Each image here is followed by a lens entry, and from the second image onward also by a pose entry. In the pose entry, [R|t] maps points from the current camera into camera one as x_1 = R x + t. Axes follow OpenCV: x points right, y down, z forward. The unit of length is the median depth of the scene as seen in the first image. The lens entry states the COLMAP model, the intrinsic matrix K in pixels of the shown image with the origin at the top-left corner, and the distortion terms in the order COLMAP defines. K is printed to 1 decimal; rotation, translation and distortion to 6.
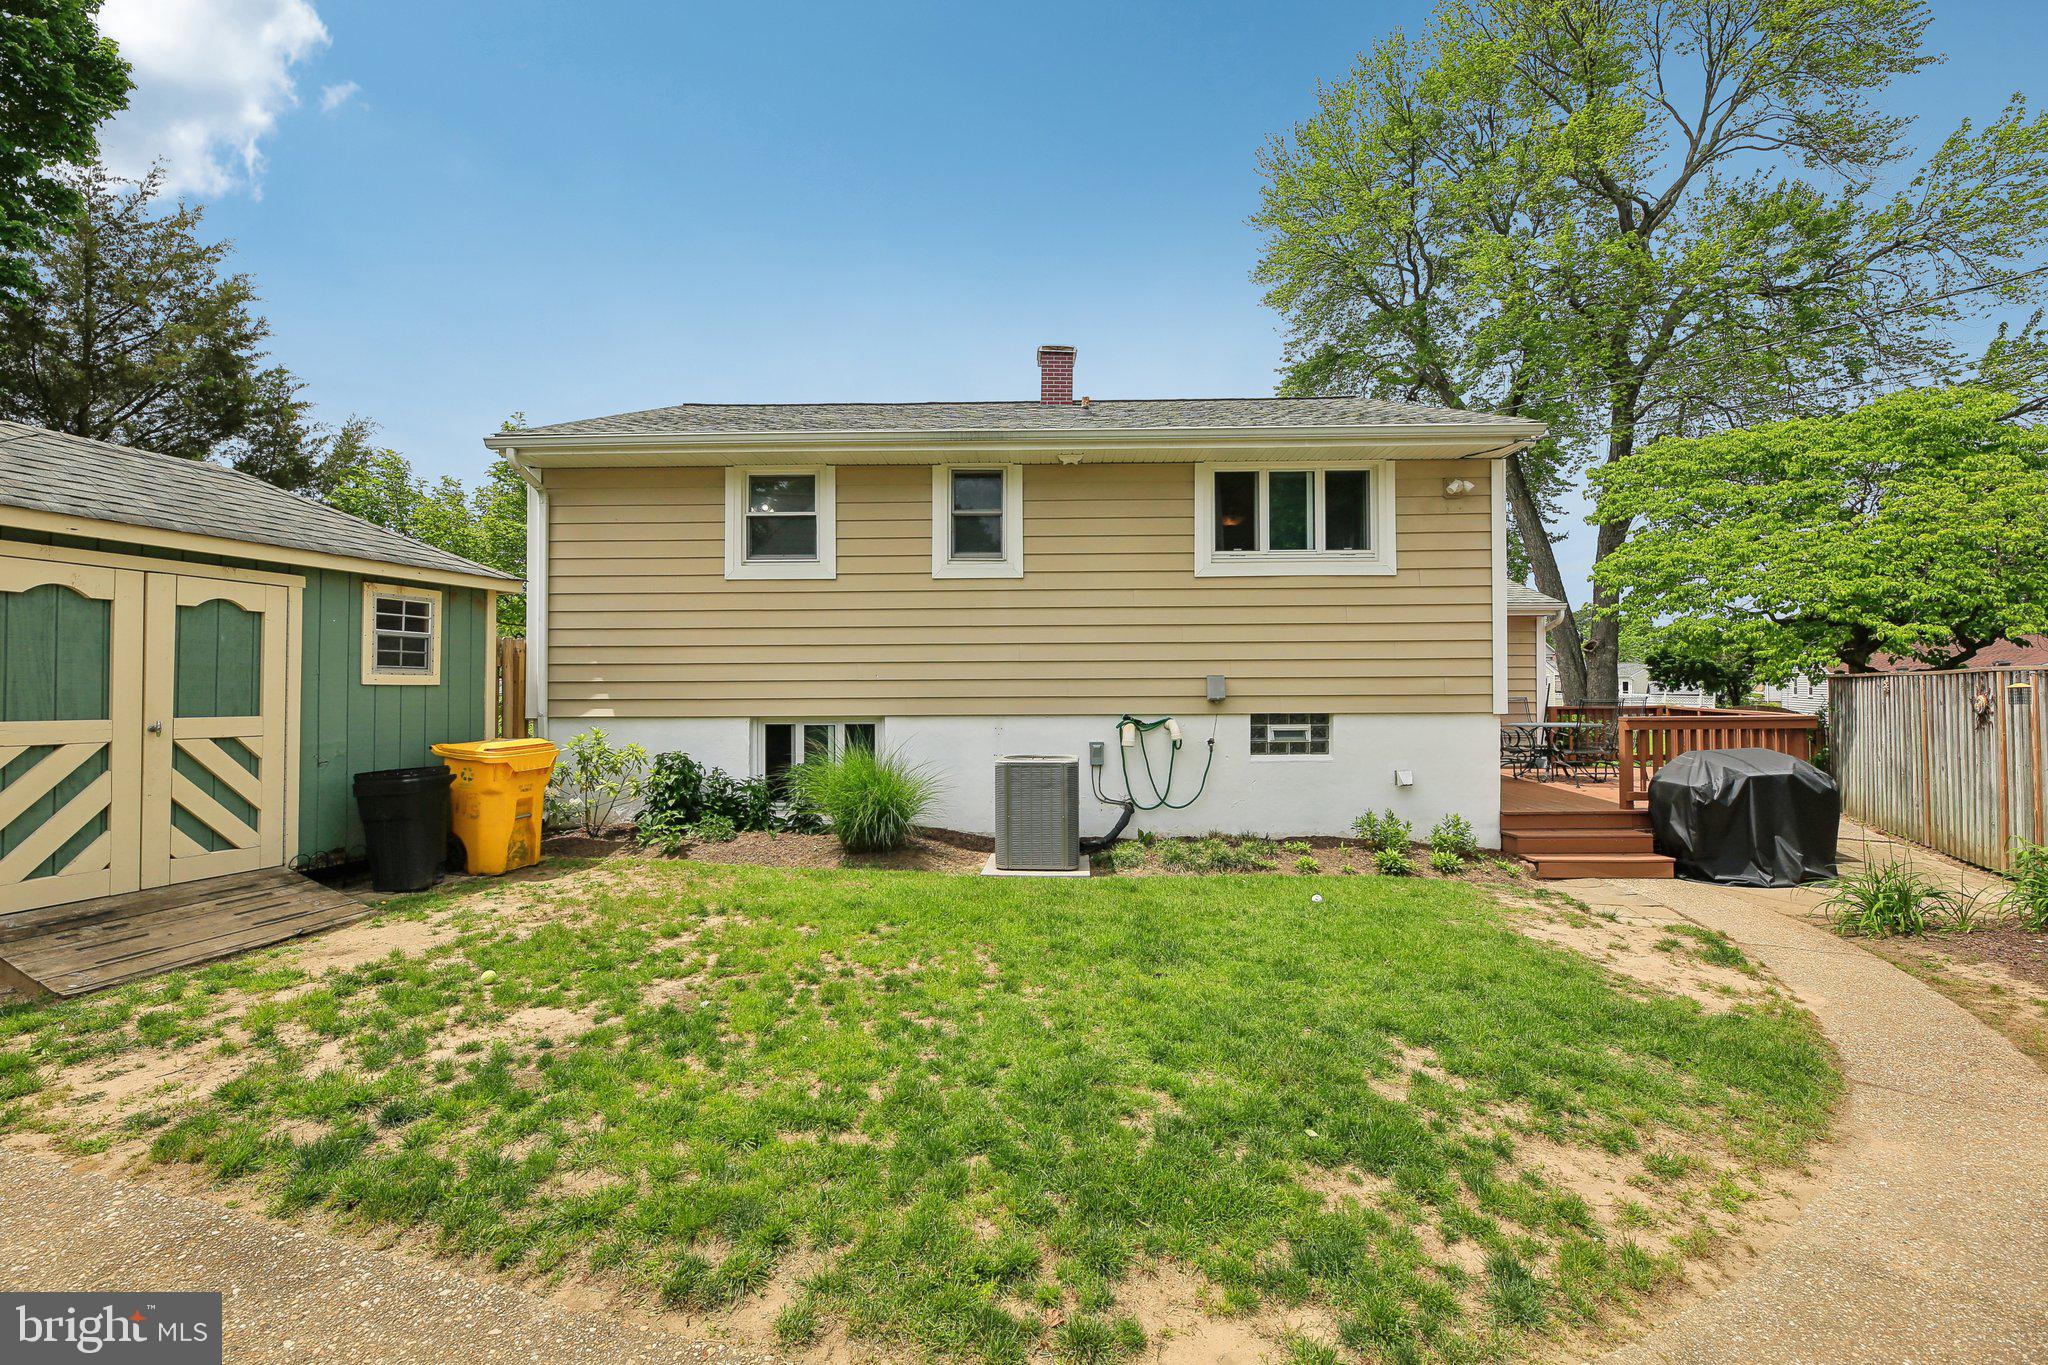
lens RADIAL K [[831.1, 0, 1007.8], [0, 831.1, 676.7], [0, 0, 1]] dist [-0.002309, -0.002929]
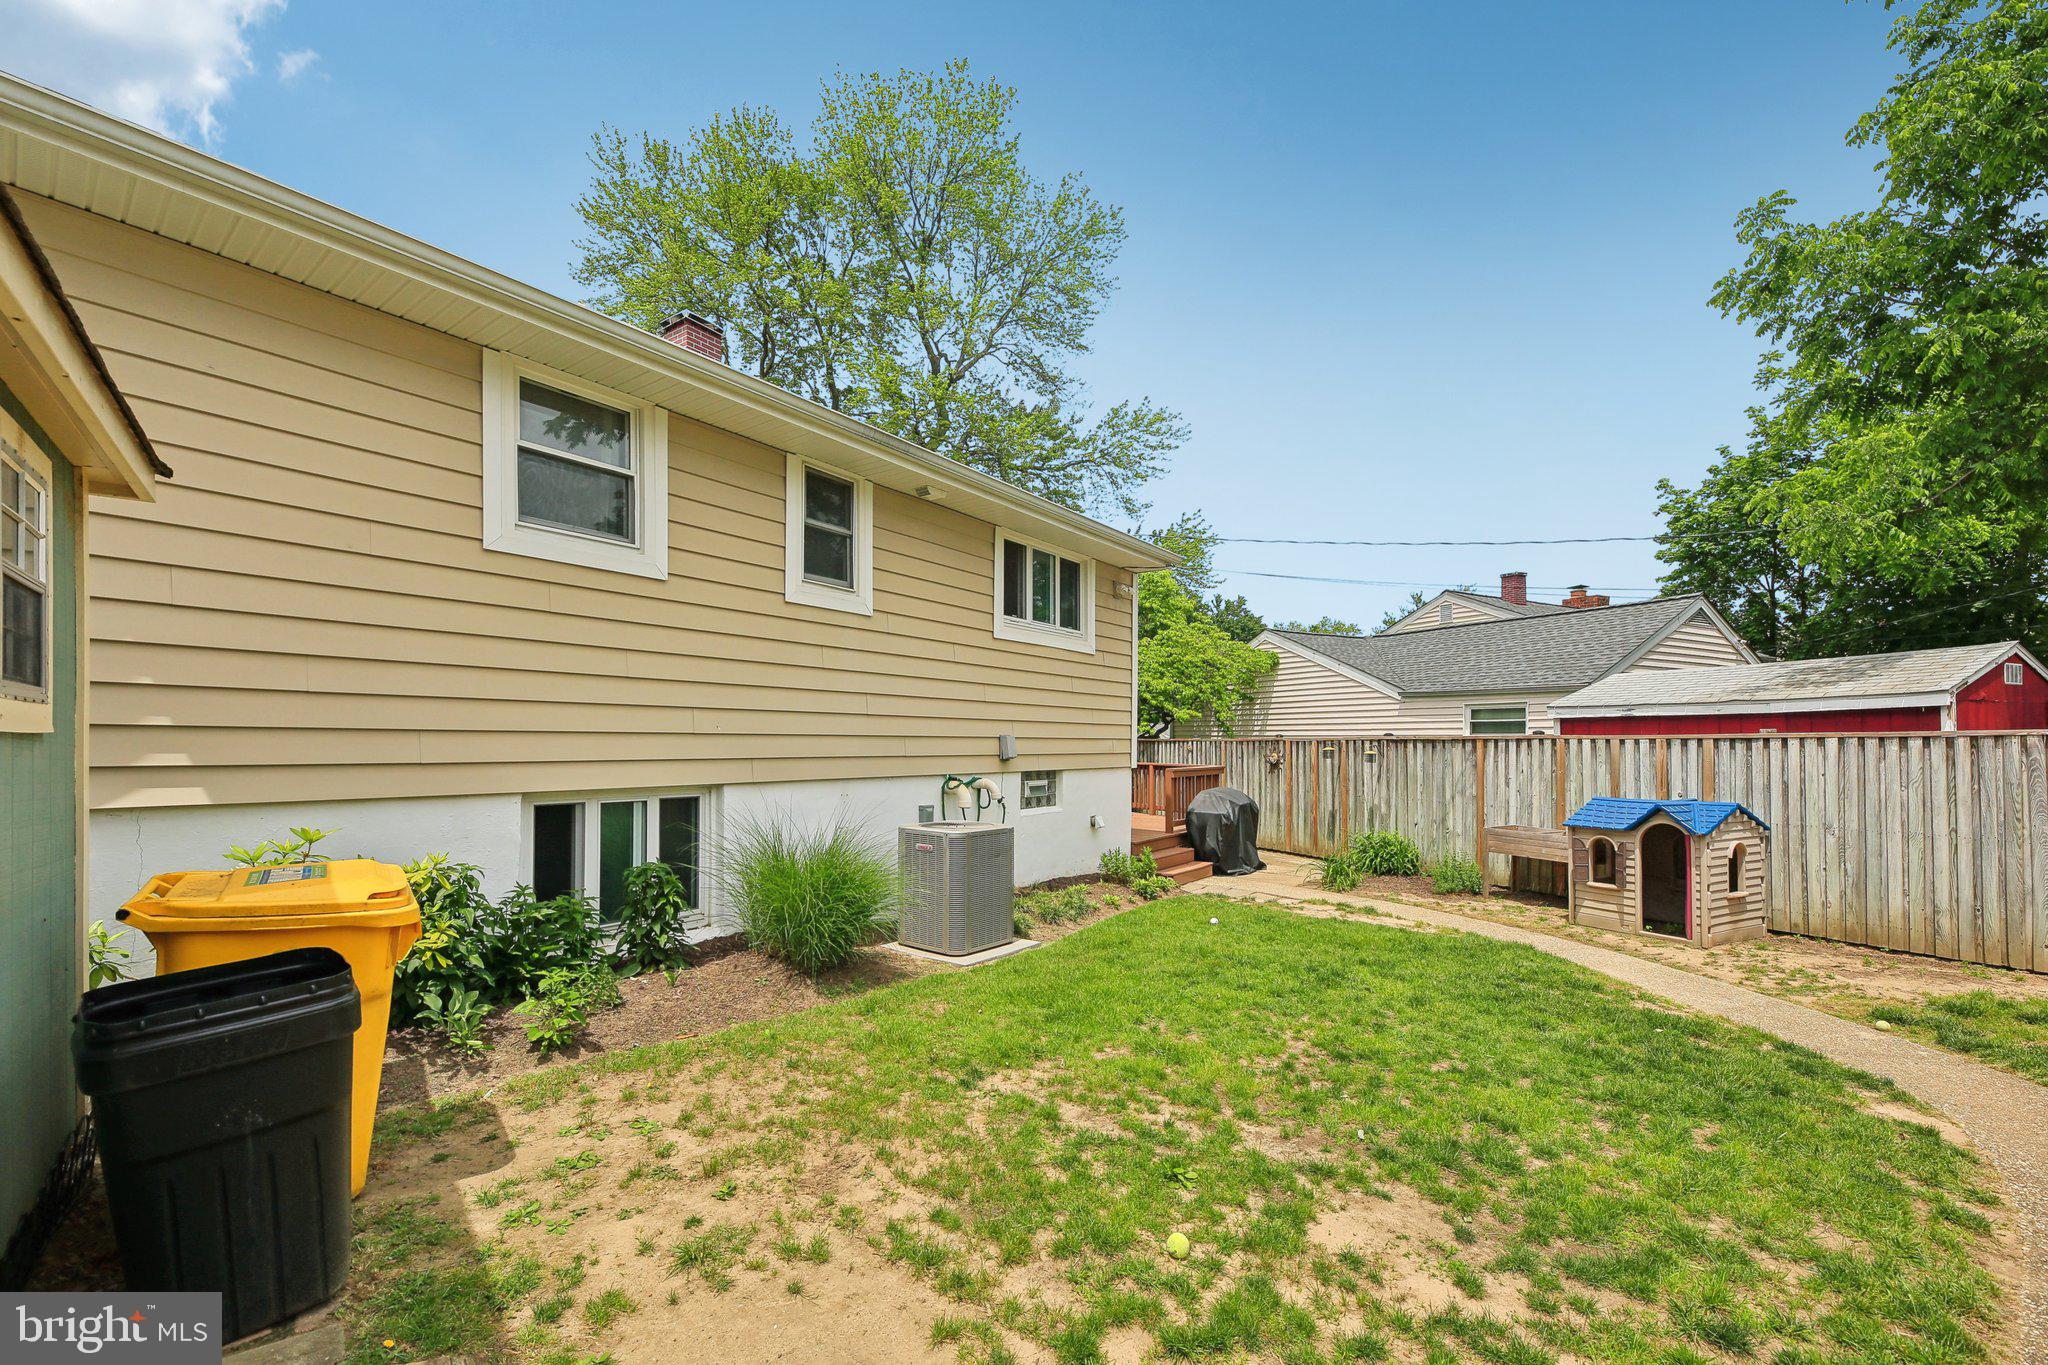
lens RADIAL K [[831.1, 0, 1059.9], [0, 831.1, 734.7], [0, 0, 1]] dist [-0.002309, -0.002929]
pose [[0.565167, 0.017858, 0.824783, -0.609309], [-0.023102, 0.999716, -0.005815, 0.002231], [-0.824653, -0.015768, 0.565419, 0.386328]]
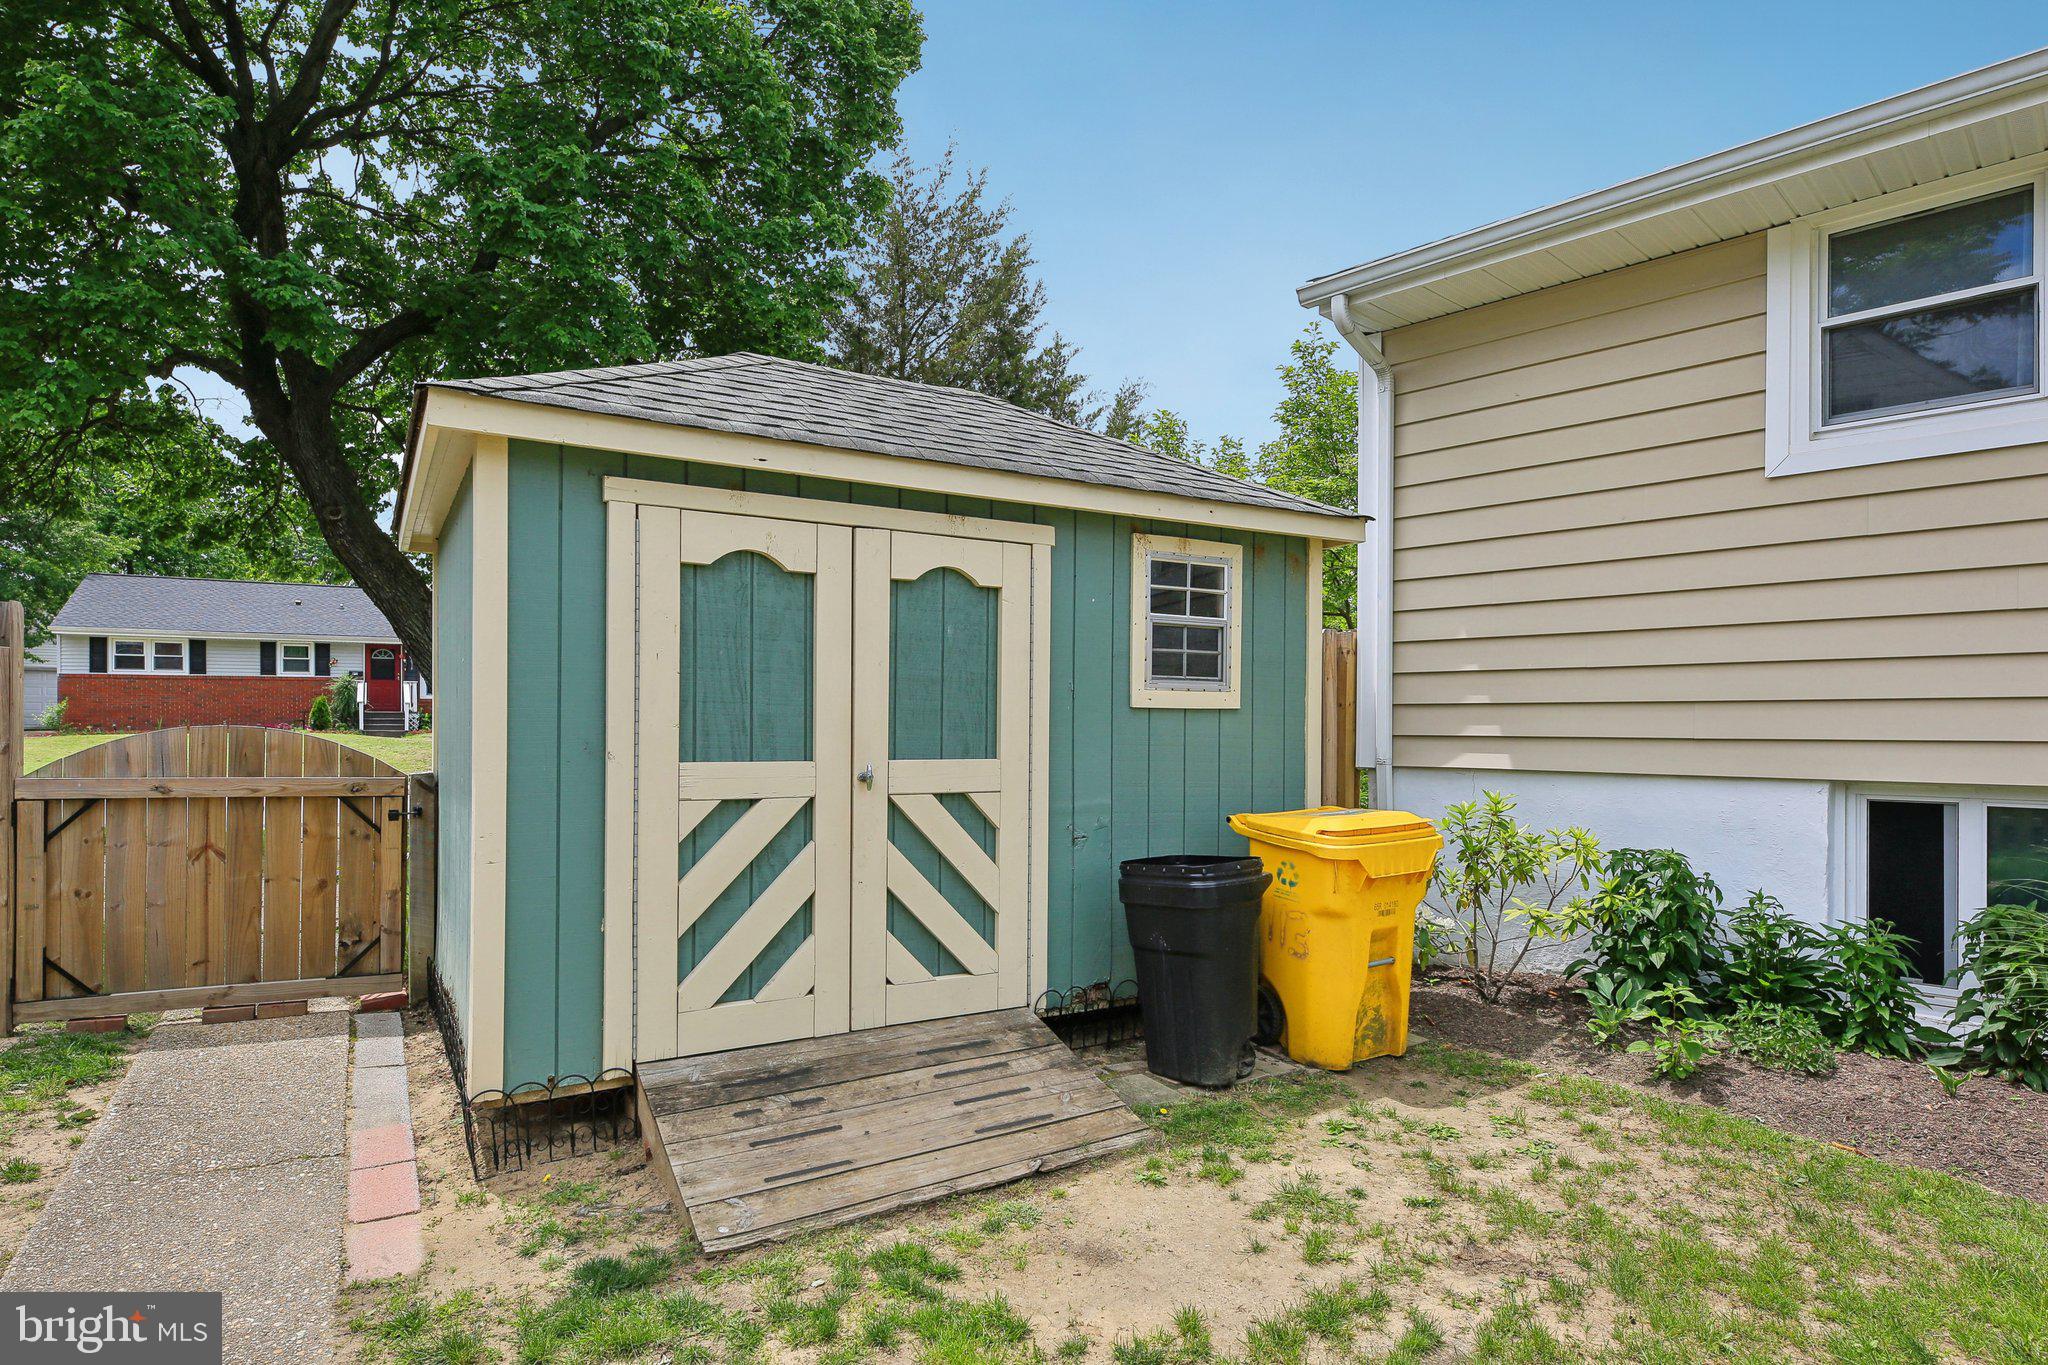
lens RADIAL K [[1094.3, 0, 1018.2], [0, 1094.3, 727.3], [0, 0, 1]] dist [0.004659, 0.001035]
pose [[0.717562, 0.010556, -0.696415, -0.226885], [0.005770, 0.999761, 0.021099, 0.005292], [0.696471, -0.019158, 0.717329, 0.296425]]
